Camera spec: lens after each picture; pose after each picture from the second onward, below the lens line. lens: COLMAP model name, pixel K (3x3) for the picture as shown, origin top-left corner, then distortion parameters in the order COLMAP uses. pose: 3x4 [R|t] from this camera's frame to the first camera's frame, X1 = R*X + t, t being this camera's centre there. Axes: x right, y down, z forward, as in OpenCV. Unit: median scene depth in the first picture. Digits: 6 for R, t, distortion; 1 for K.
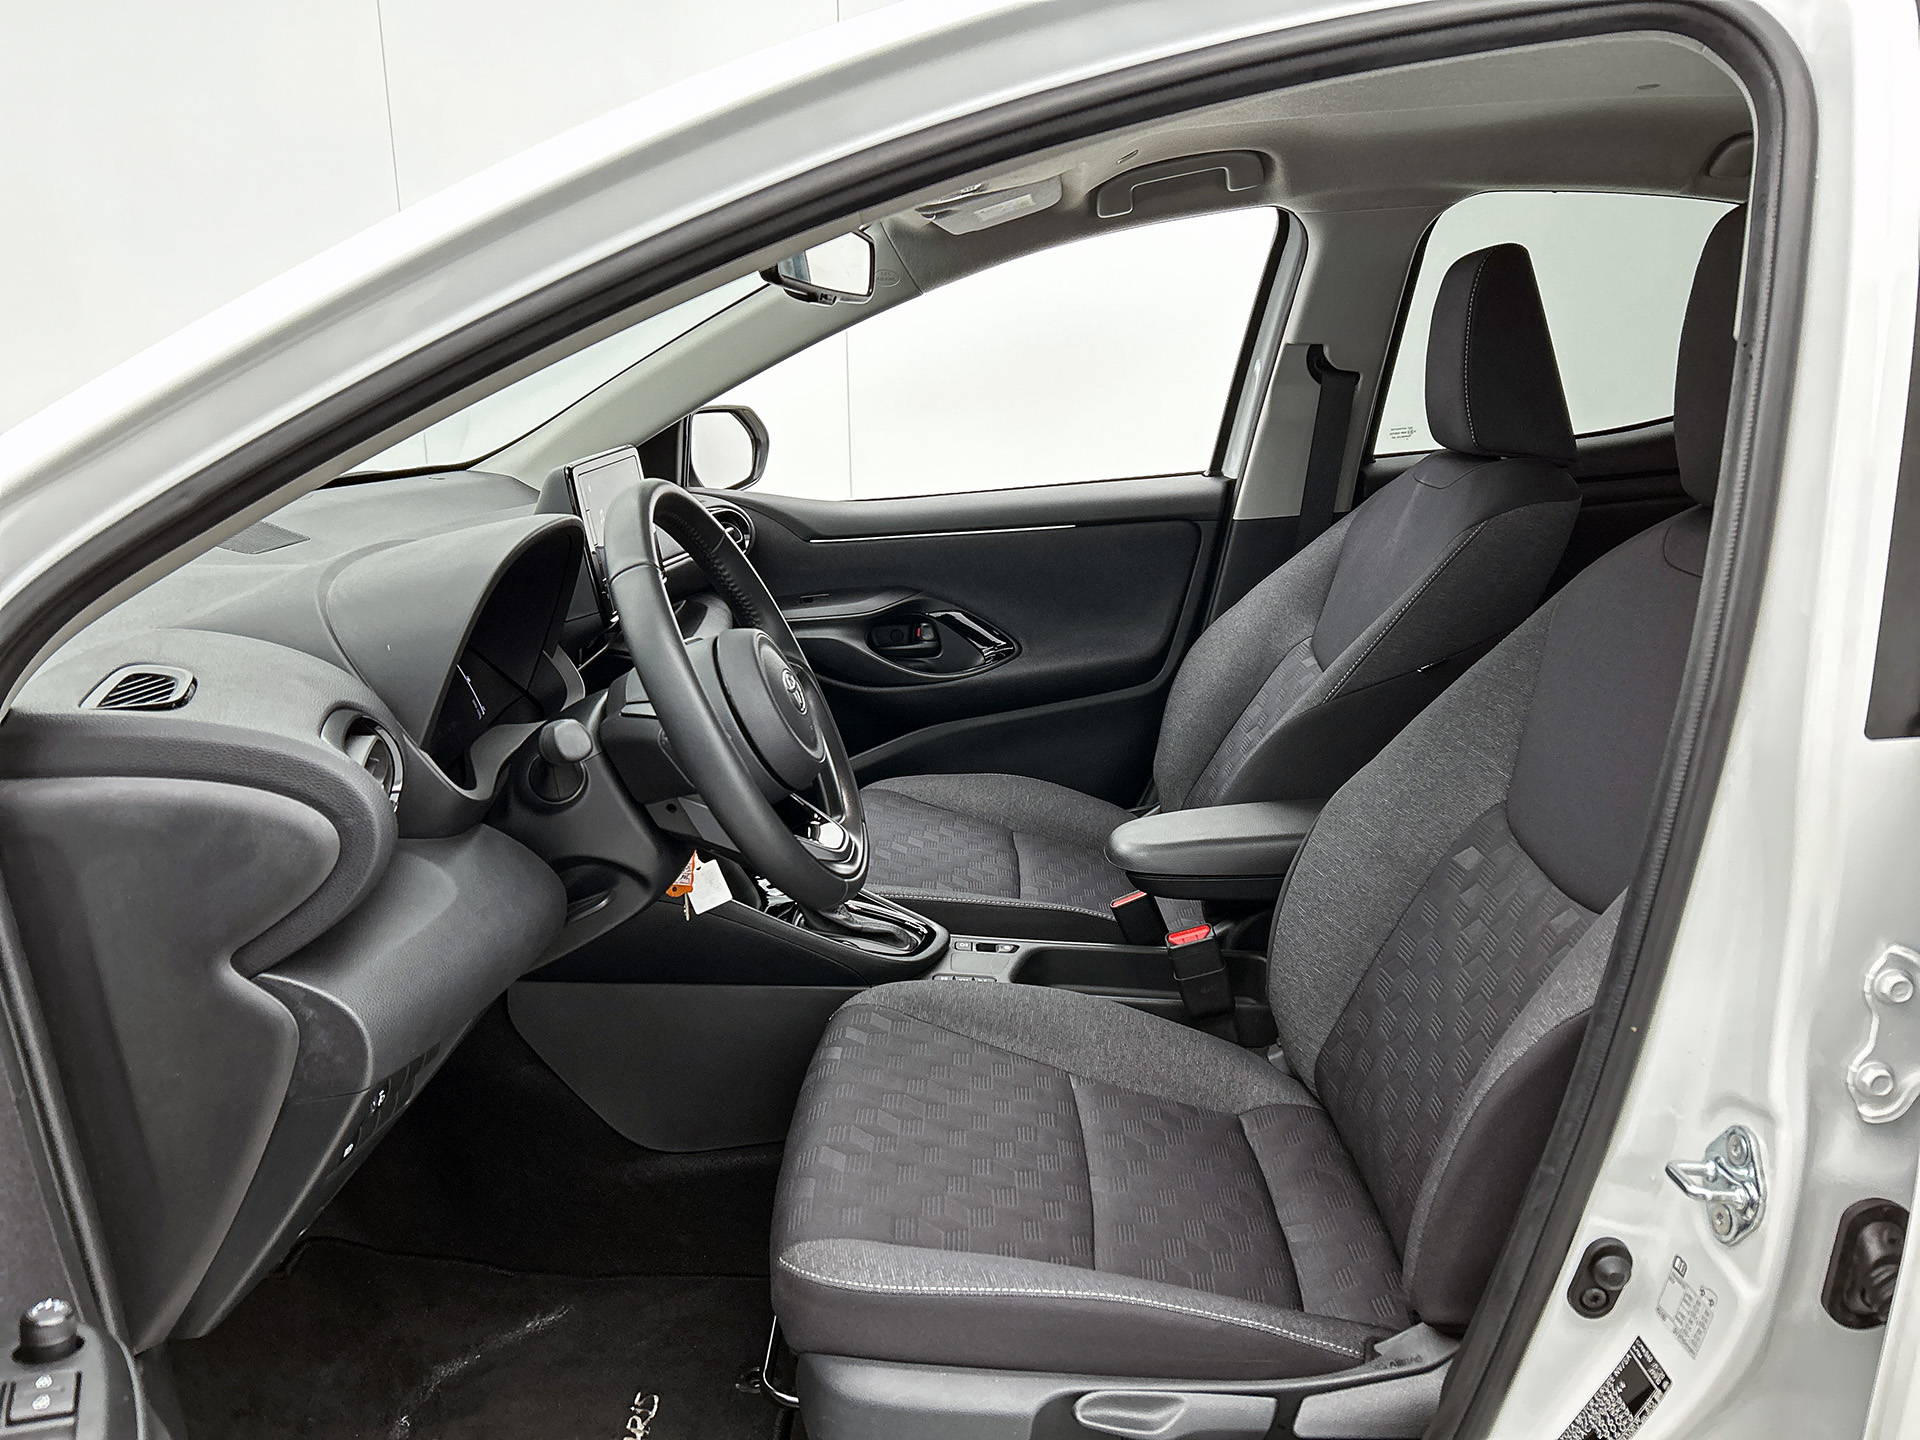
lens RADIAL K [[1451.3, 0, 951.0], [0, 1451.3, 731.7], [0, 0, 1]] dist [0.053988, -0.073095]
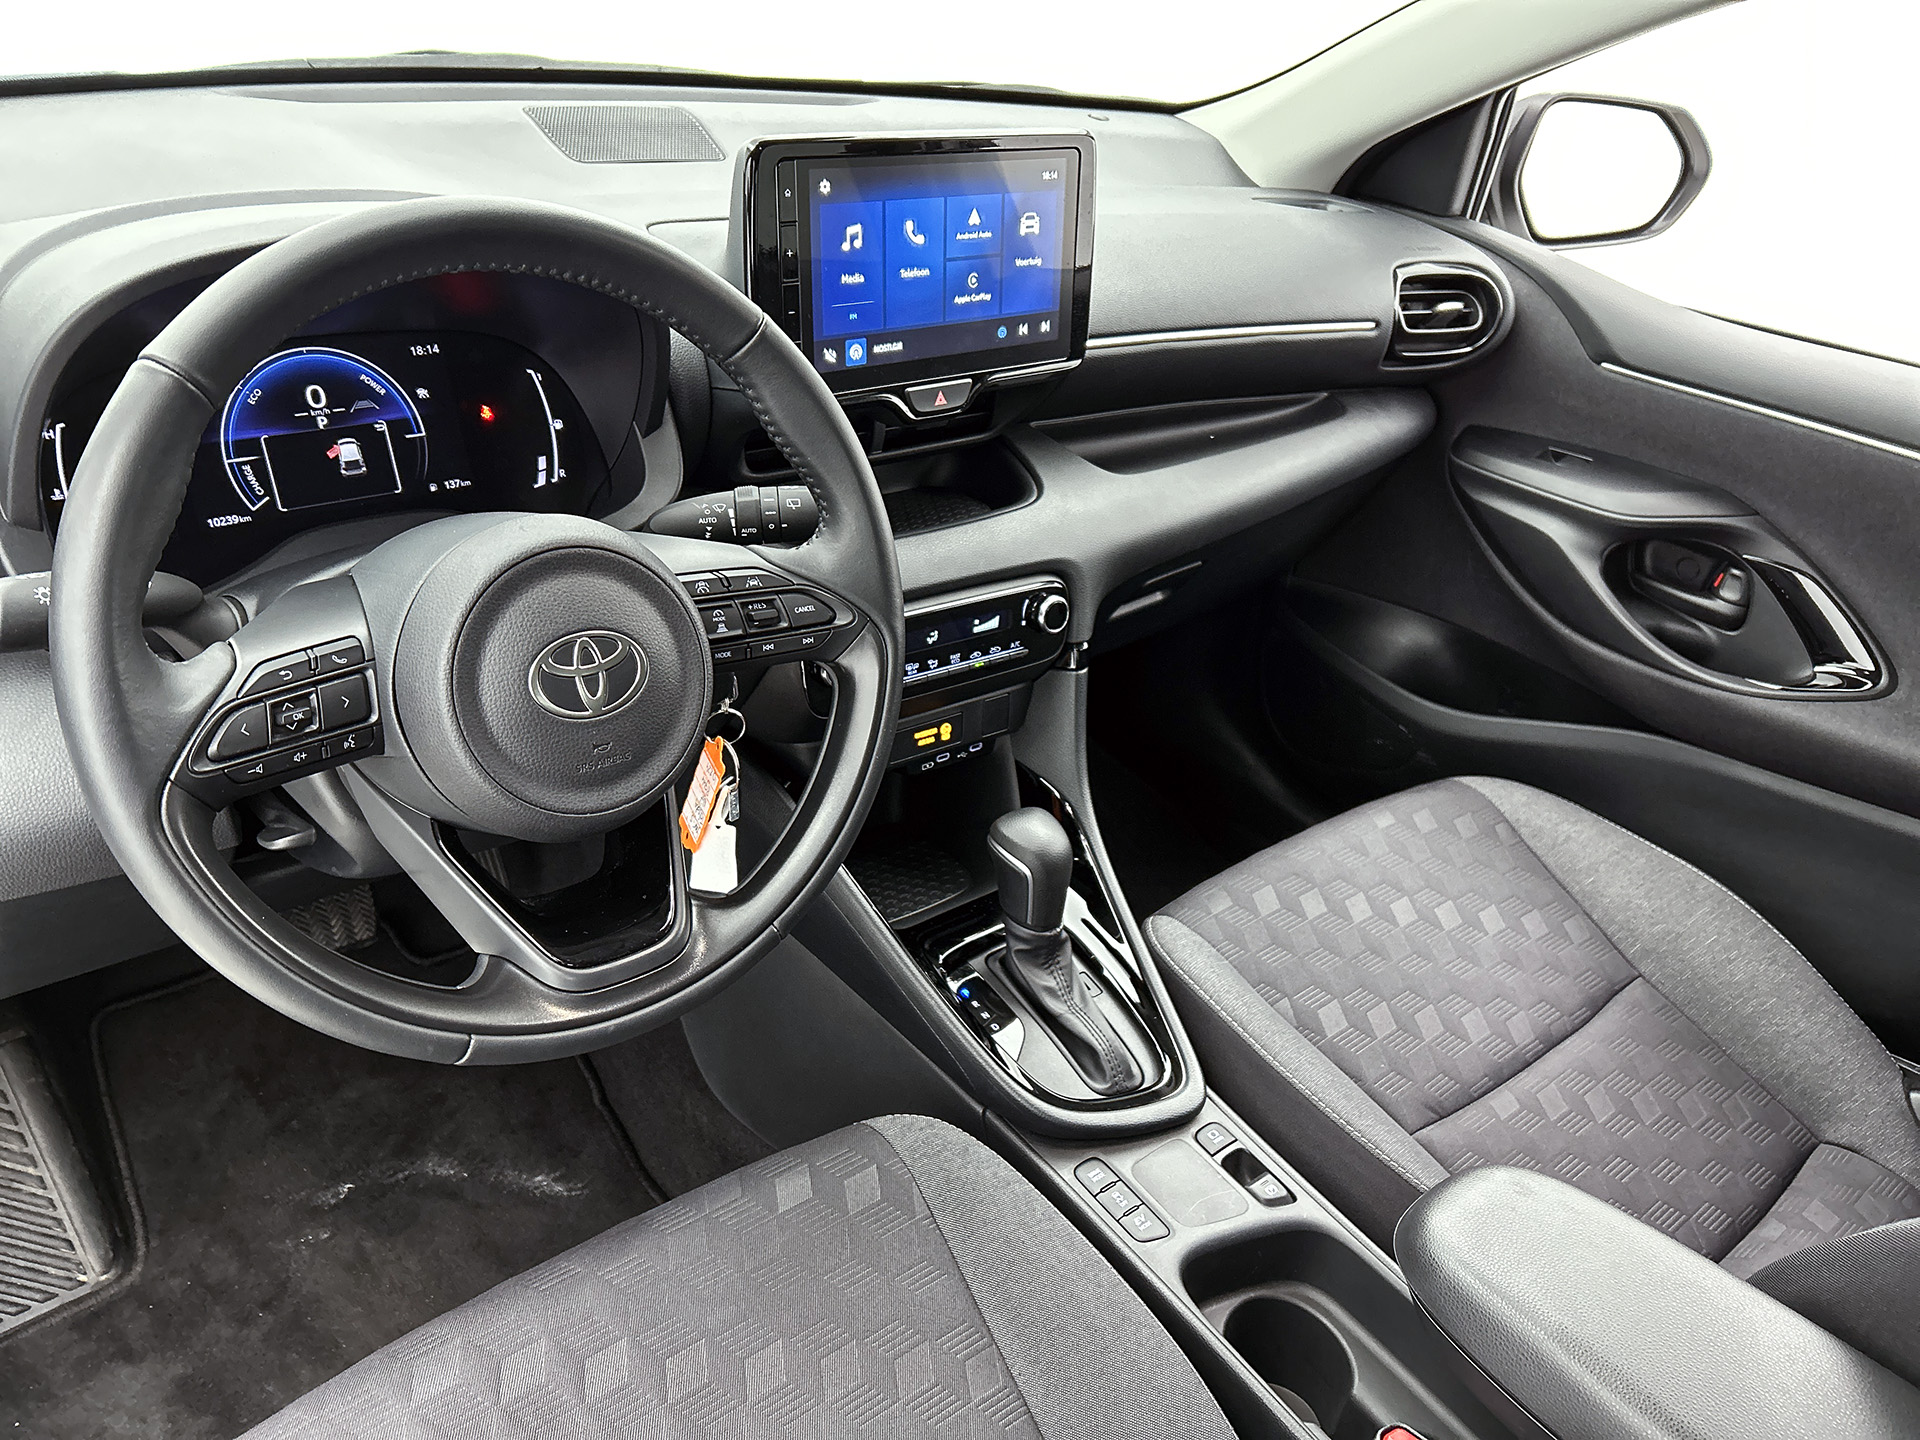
lens RADIAL K [[1451.3, 0, 951.0], [0, 1451.3, 731.7], [0, 0, 1]] dist [0.053988, -0.073095]
pose [[0.635014, 0.477914, -0.606923, 0.185142], [-0.314114, 0.877520, 0.362340, -0.147218], [0.705755, -0.039448, 0.707357, 0.429379]]
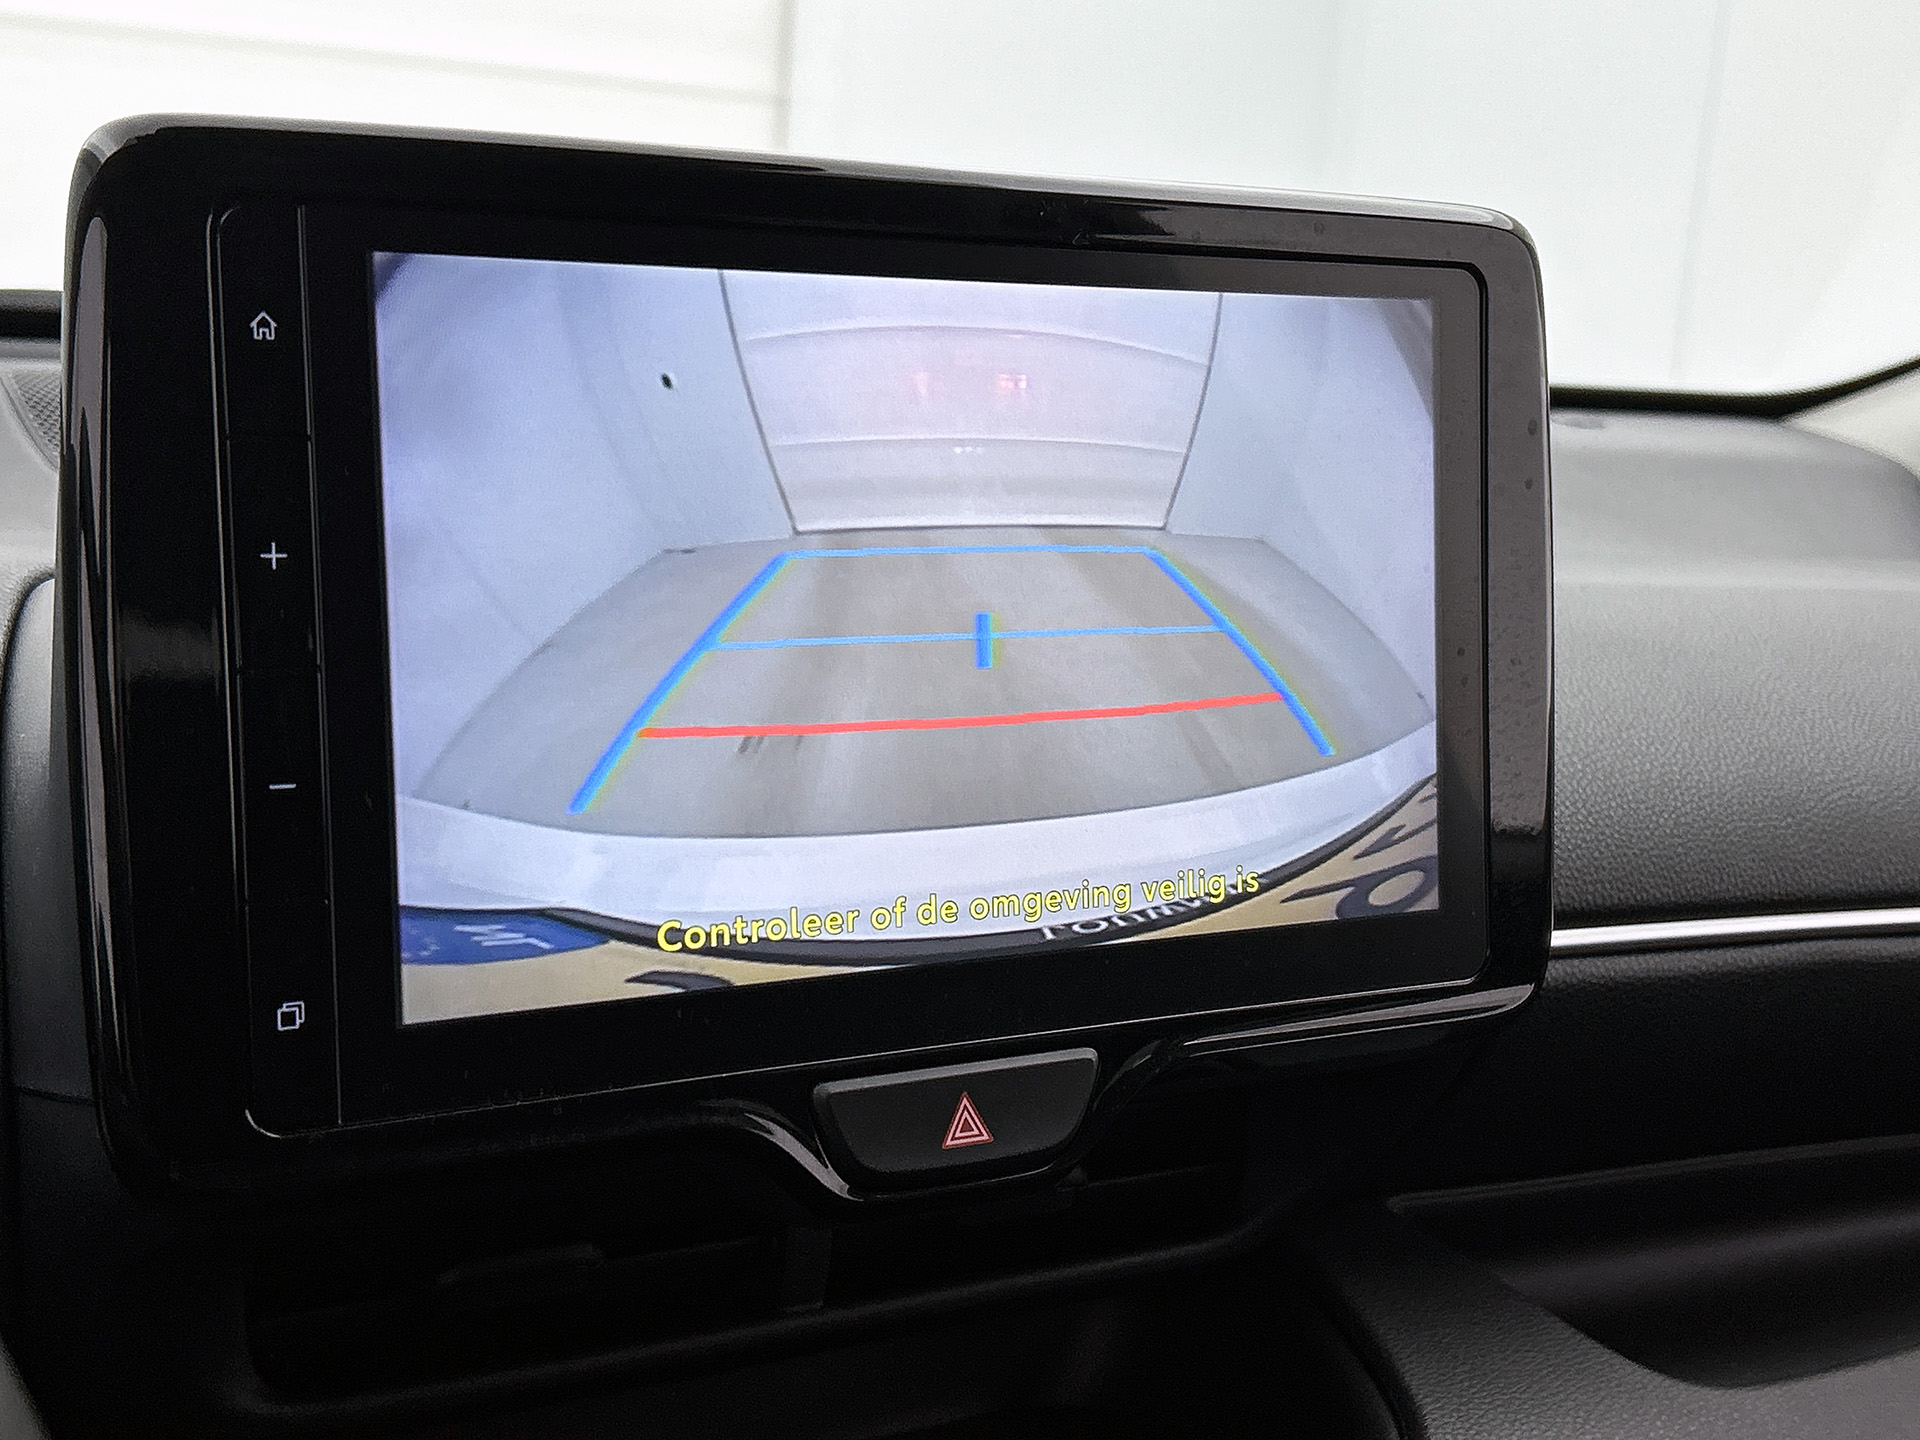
lens RADIAL K [[2508.8, 0, 954.4], [0, 2508.8, 731.6], [0, 0, 1]] dist [0.194034, -0.657399]
pose [[0.515417, 0.208571, -0.831170, 0.010635], [-0.283448, 0.956827, 0.064334, -0.114139], [0.808704, 0.202434, 0.552285, 0.644172]]
